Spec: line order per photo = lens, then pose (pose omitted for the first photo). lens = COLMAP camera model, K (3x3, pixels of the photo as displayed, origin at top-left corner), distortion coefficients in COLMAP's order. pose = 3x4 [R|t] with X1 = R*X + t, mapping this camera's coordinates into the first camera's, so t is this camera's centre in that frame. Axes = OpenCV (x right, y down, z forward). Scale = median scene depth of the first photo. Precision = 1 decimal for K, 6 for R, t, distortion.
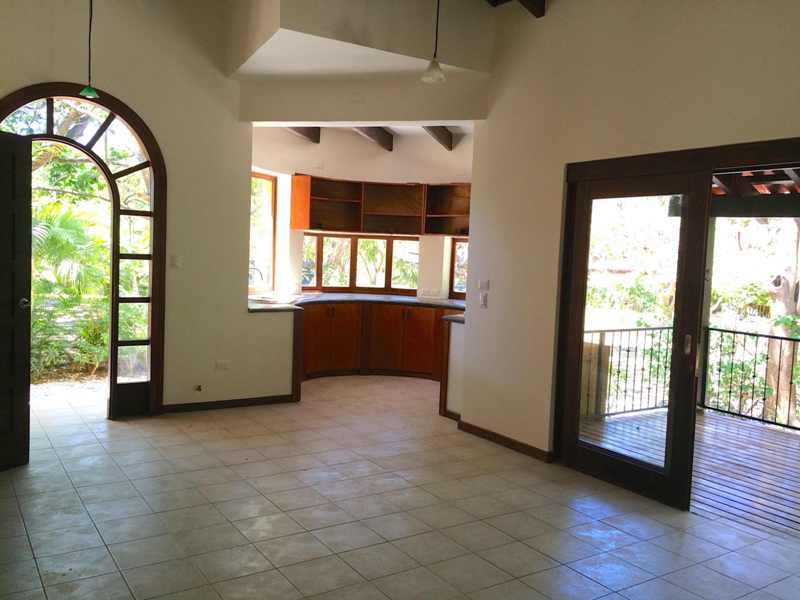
lens RADIAL K [[685.4, 0, 400.0], [0, 685.4, 300.0], [0, 0, 1]] dist [0.097671, -0.143130]
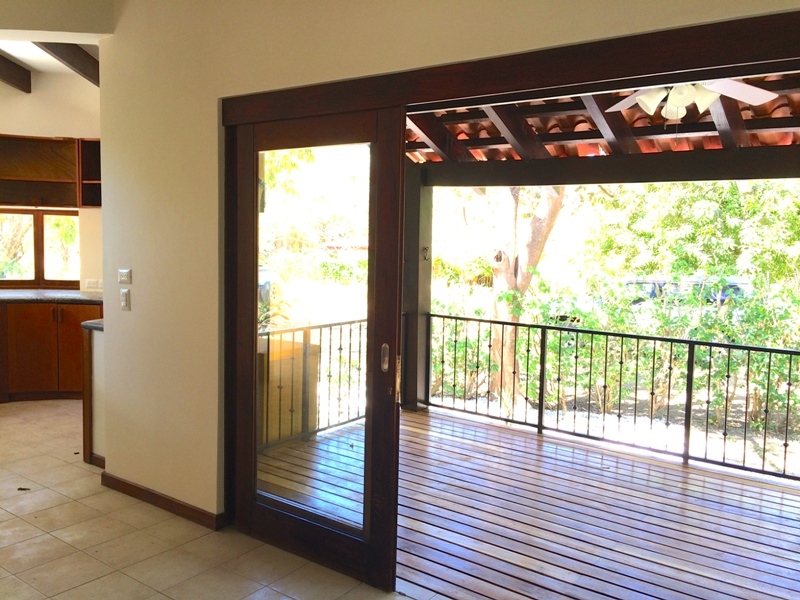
lens RADIAL K [[685.4, 0, 400.0], [0, 685.4, 300.0], [0, 0, 1]] dist [0.097671, -0.143130]
pose [[0.938524, -0.048865, 0.341737, 0.123932], [0.038390, 0.998564, 0.037353, -0.012394], [-0.343072, -0.021938, 0.939053, 0.219311]]
